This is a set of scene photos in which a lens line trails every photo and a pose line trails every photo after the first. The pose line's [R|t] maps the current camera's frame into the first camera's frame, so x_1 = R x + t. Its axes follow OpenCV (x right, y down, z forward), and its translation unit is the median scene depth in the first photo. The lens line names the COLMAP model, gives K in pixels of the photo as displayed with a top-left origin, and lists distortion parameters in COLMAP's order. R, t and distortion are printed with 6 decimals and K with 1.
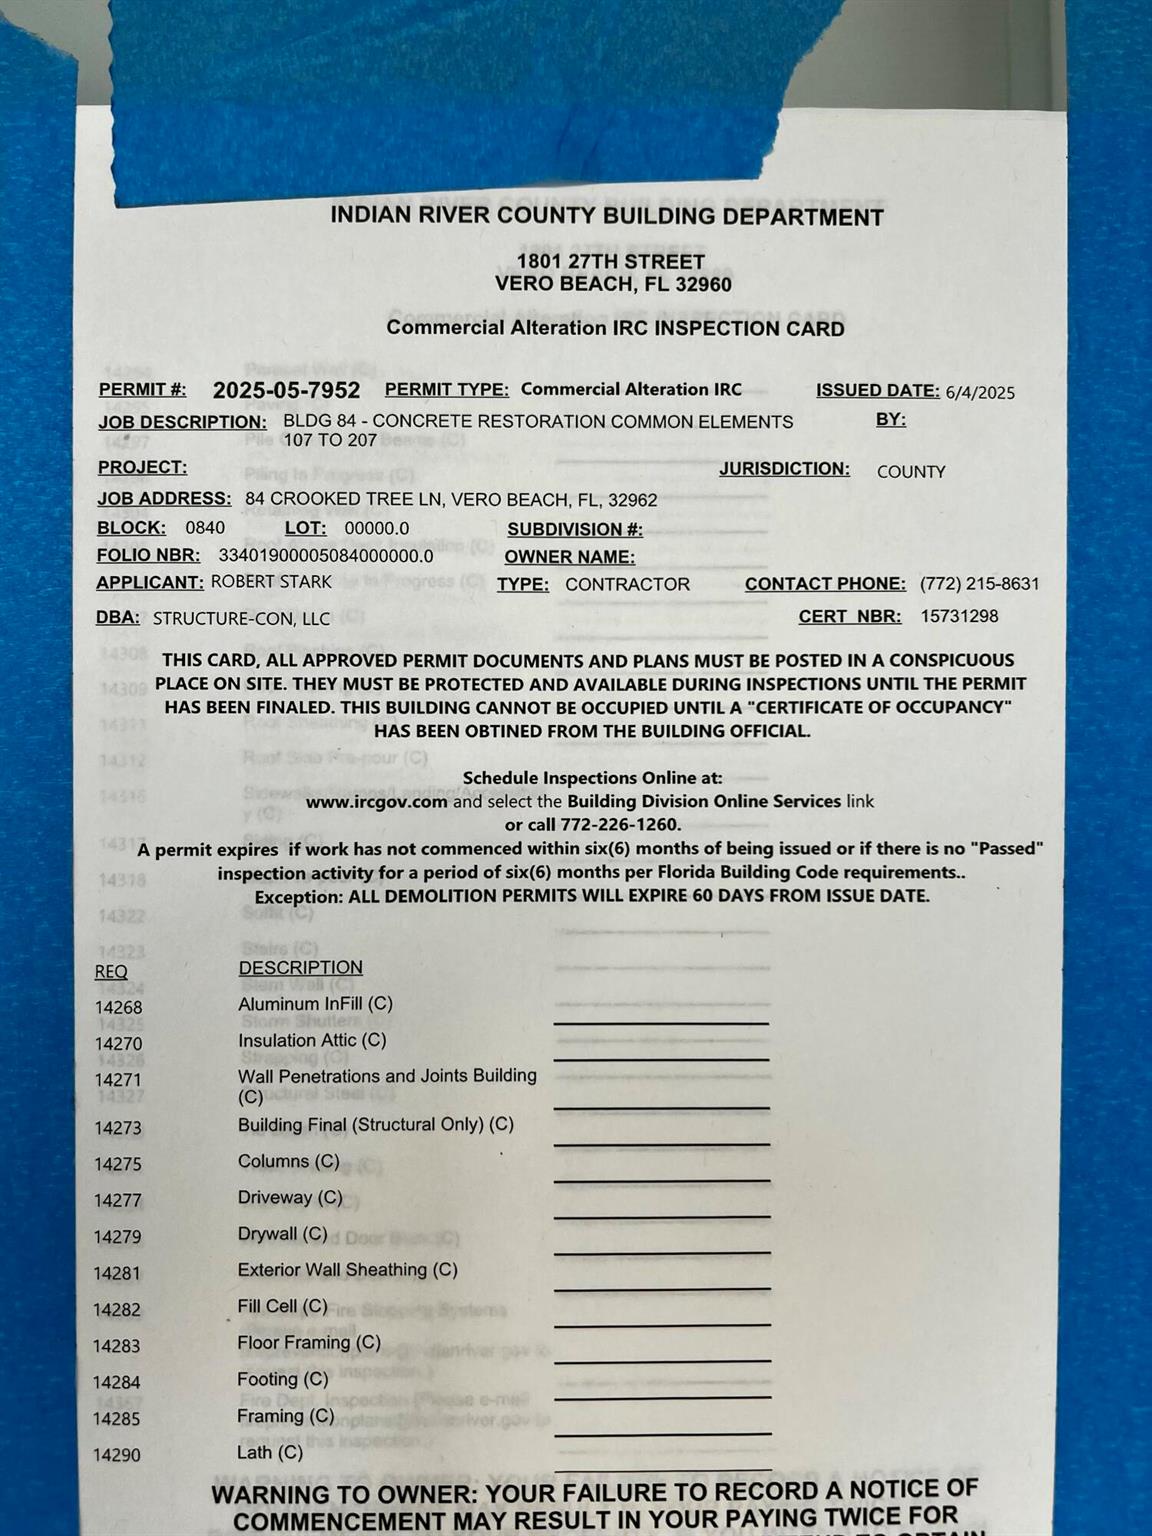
lens RADIAL K [[1164.0, 0, 579.5], [0, 1164.0, 767.1], [0, 0, 1]] dist [0.016446, -0.035126]
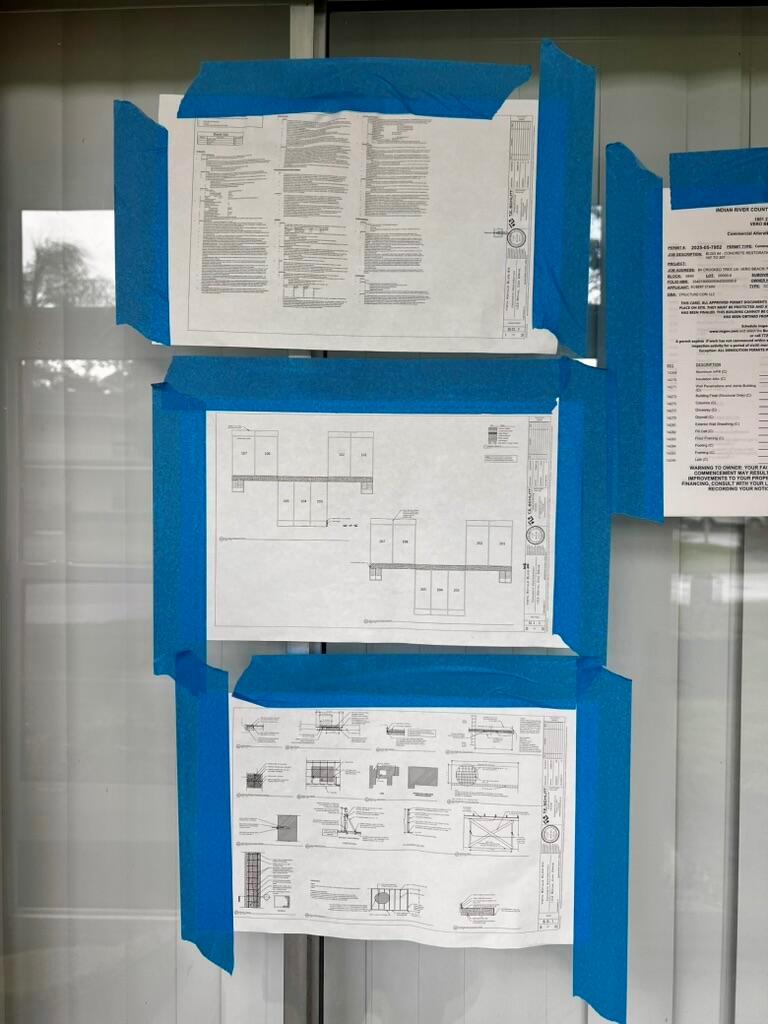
lens RADIAL K [[776.0, 0, 381.8], [0, 776.0, 512.1], [0, 0, 1]] dist [0.016446, -0.035126]
pose [[0.998107, -0.001391, -0.061487, -1.432114], [0.005945, 0.997245, 0.073943, 0.547050], [0.061215, -0.074169, 0.995365, -2.461264]]
